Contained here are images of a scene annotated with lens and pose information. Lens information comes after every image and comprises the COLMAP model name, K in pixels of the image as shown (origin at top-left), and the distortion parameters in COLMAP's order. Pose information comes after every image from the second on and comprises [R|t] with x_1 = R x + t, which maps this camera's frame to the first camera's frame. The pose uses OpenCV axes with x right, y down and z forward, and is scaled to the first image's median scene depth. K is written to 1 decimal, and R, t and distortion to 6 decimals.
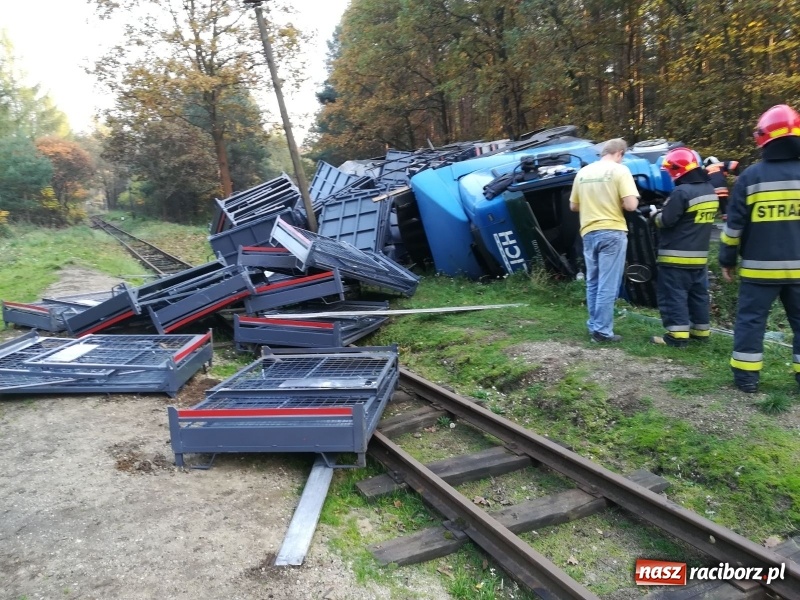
lens RADIAL K [[623.6, 0, 400.0], [0, 623.6, 300.0], [0, 0, 1]] dist [0.078118, -0.085361]
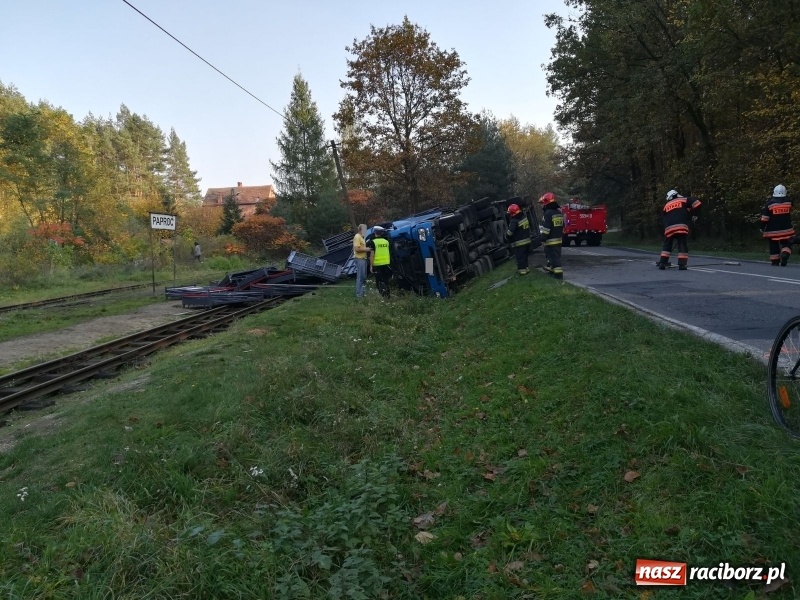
lens RADIAL K [[623.6, 0, 400.0], [0, 623.6, 300.0], [0, 0, 1]] dist [0.078118, -0.085361]
pose [[0.869832, 0.049898, -0.490818, 1.441400], [-0.070627, 0.997219, -0.023784, 0.101025], [0.488266, 0.055353, 0.870937, -0.982603]]
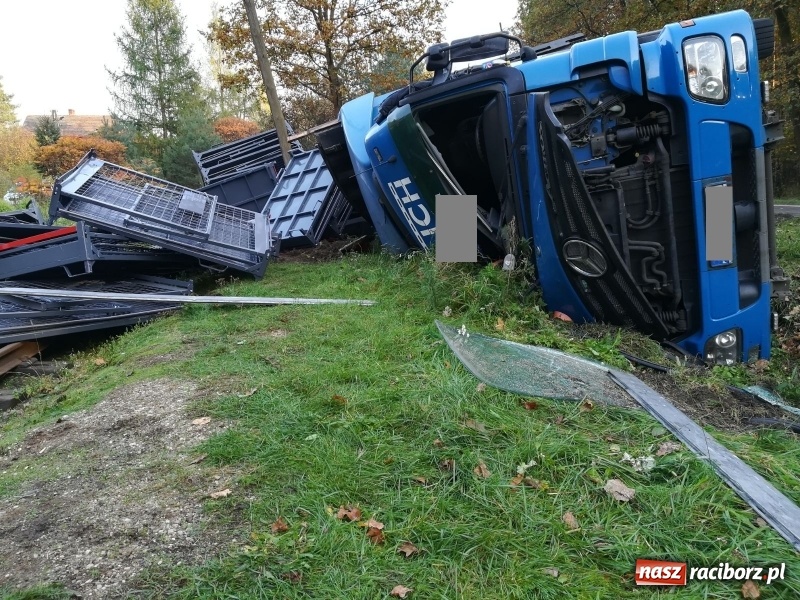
lens RADIAL K [[637.6, 0, 400.0], [0, 637.6, 300.0], [0, 0, 1]] dist [0.078733, -0.111086]
pose [[0.949300, 0.077010, -0.304793, 0.363089], [-0.073128, 0.997030, 0.024151, -0.010099], [0.305748, -0.000637, 0.952112, 0.430260]]
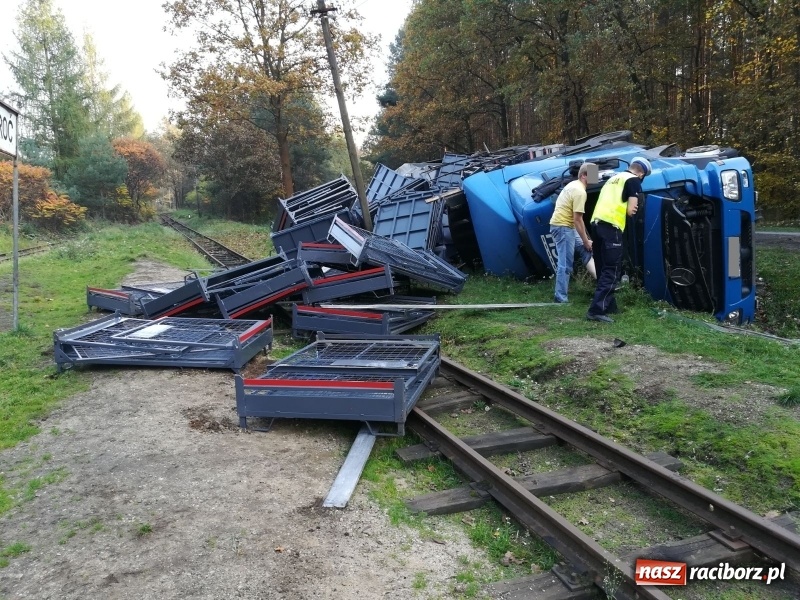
lens RADIAL K [[623.6, 0, 400.0], [0, 623.6, 300.0], [0, 0, 1]] dist [0.078118, -0.085361]
pose [[0.995763, 0.031113, -0.086535, 0.011485], [-0.031493, 0.999499, -0.003027, 0.011429], [0.086398, 0.005739, 0.996244, -0.050729]]
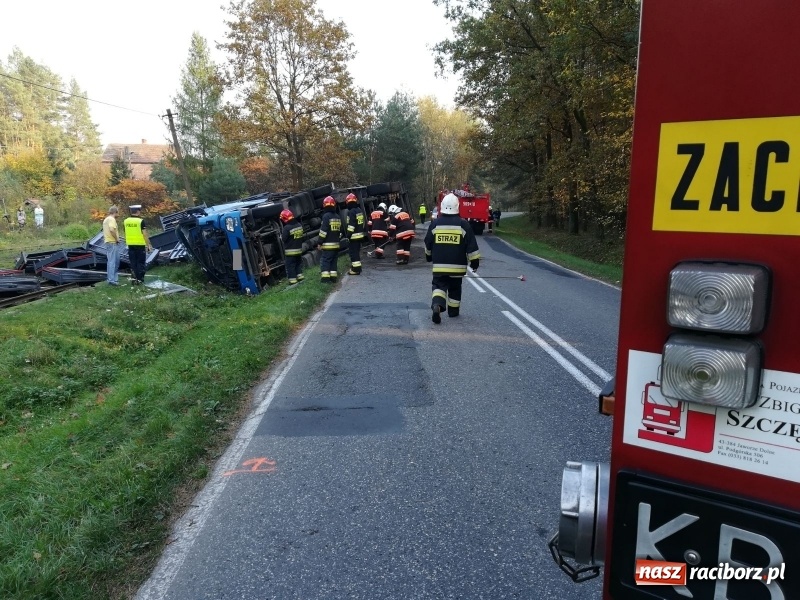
lens RADIAL K [[623.6, 0, 400.0], [0, 623.6, 300.0], [0, 0, 1]] dist [0.078118, -0.085361]
pose [[0.914704, 0.109412, -0.389033, 1.740129], [-0.112859, 0.993512, 0.014061, -0.034668], [0.388047, 0.031044, 0.921117, -0.693468]]
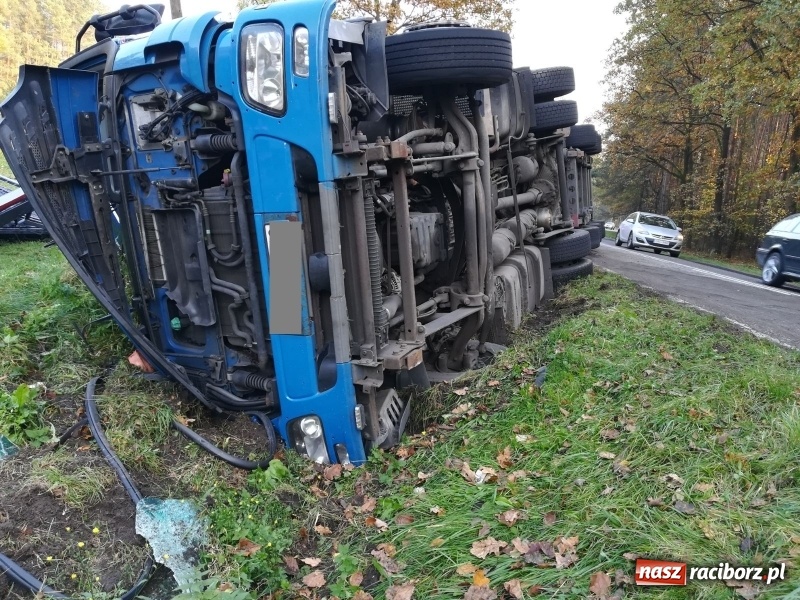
lens RADIAL K [[637.6, 0, 400.0], [0, 637.6, 300.0], [0, 0, 1]] dist [0.078733, -0.111086]
pose [[0.869664, 0.230883, -0.436323, 0.671611], [-0.244719, 0.969268, 0.025129, -0.087565], [0.428716, 0.084923, 0.899439, 0.677085]]
